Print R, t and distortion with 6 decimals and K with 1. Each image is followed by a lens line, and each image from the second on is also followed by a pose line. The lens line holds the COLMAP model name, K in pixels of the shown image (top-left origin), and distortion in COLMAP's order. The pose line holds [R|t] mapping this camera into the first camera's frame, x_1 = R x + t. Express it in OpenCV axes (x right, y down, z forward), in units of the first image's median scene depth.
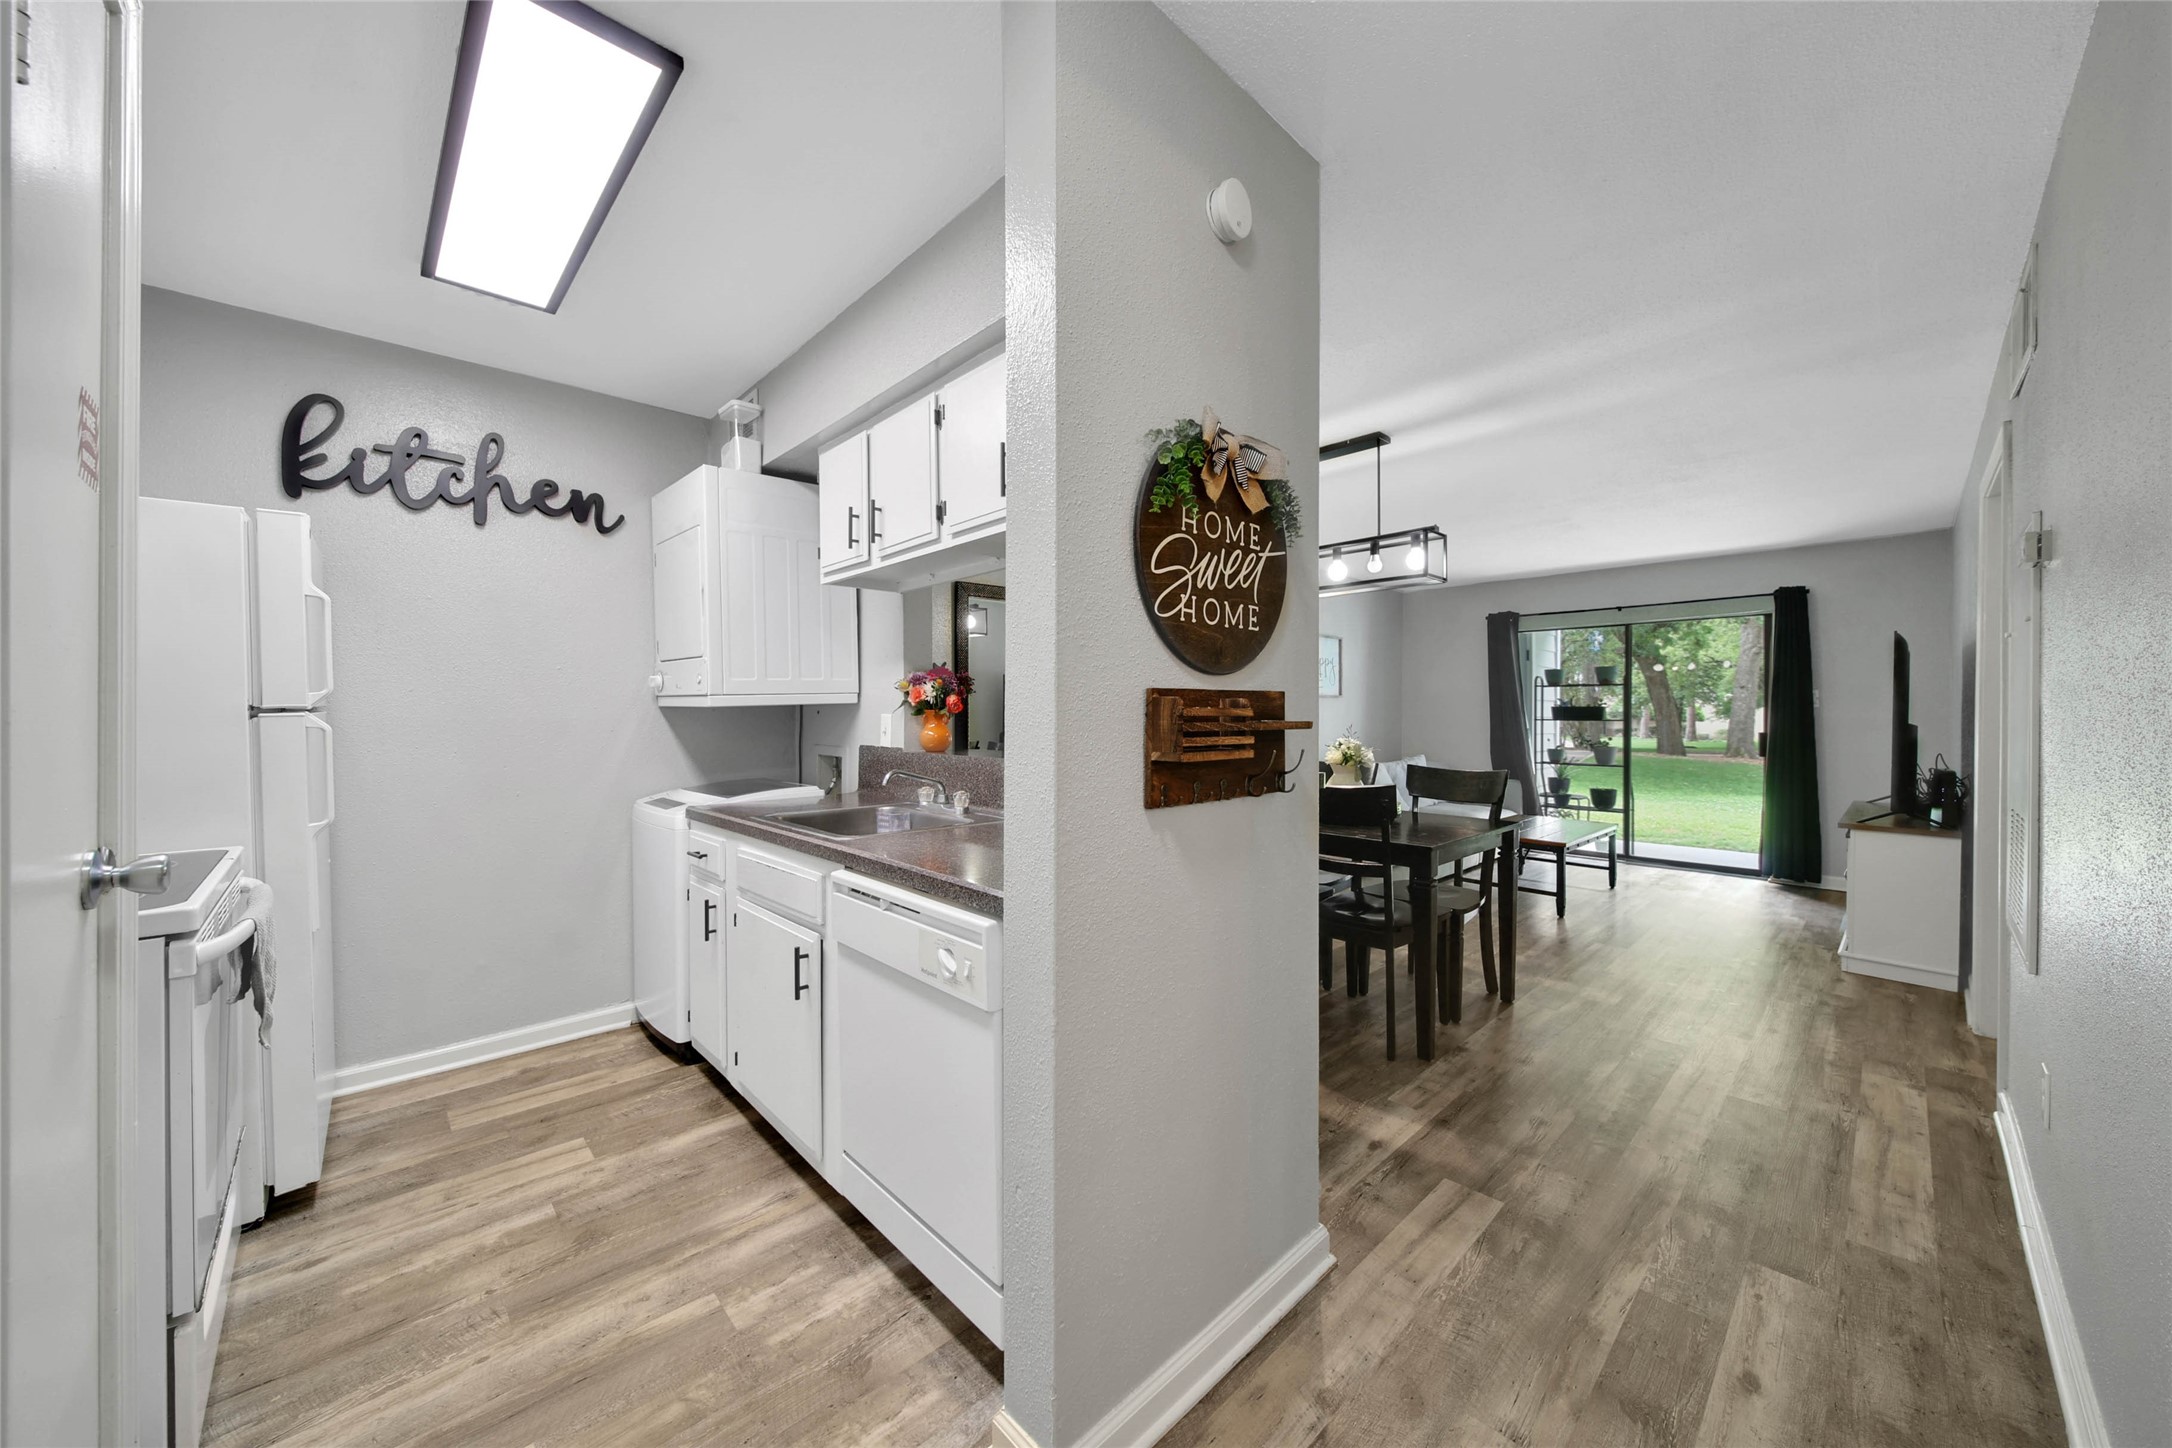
lens RADIAL K [[764.7, 0, 1087.7], [0, 764.7, 711.0], [0, 0, 1]] dist [-0.000751, -0.000277]
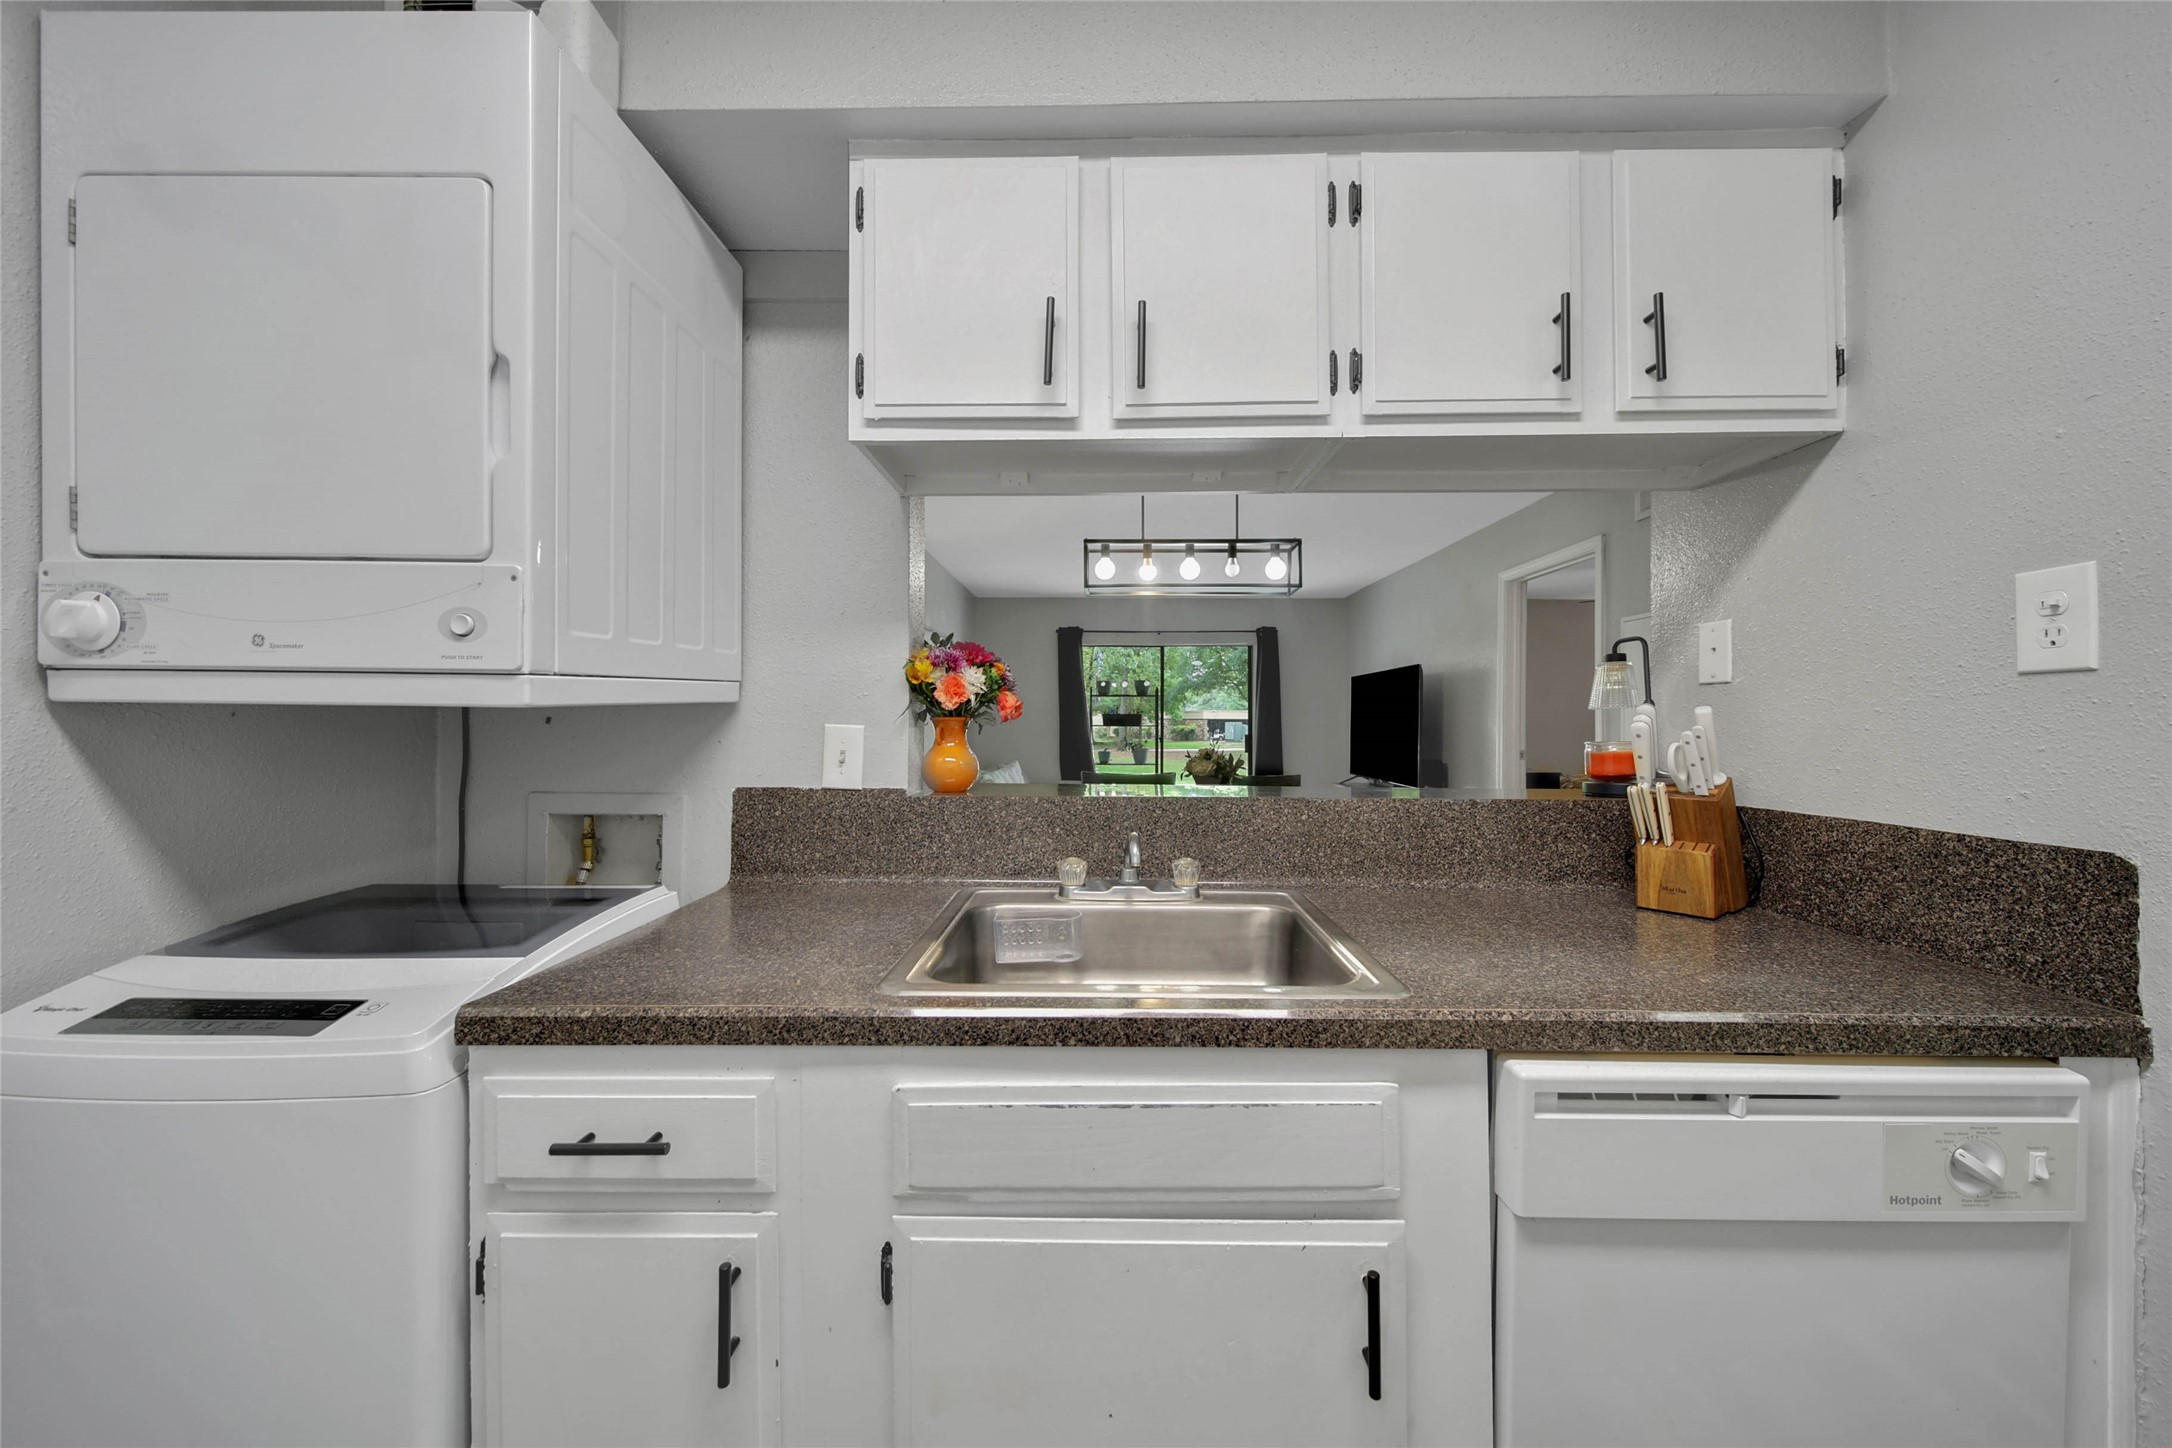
lens RADIAL K [[764.7, 0, 1087.7], [0, 764.7, 711.0], [0, 0, 1]] dist [-0.000751, -0.000277]
pose [[0.701593, 0.007970, 0.712533, -0.418487], [-0.003883, 0.999965, -0.007361, -0.001756], [-0.712567, 0.002397, 0.701600, 0.424715]]
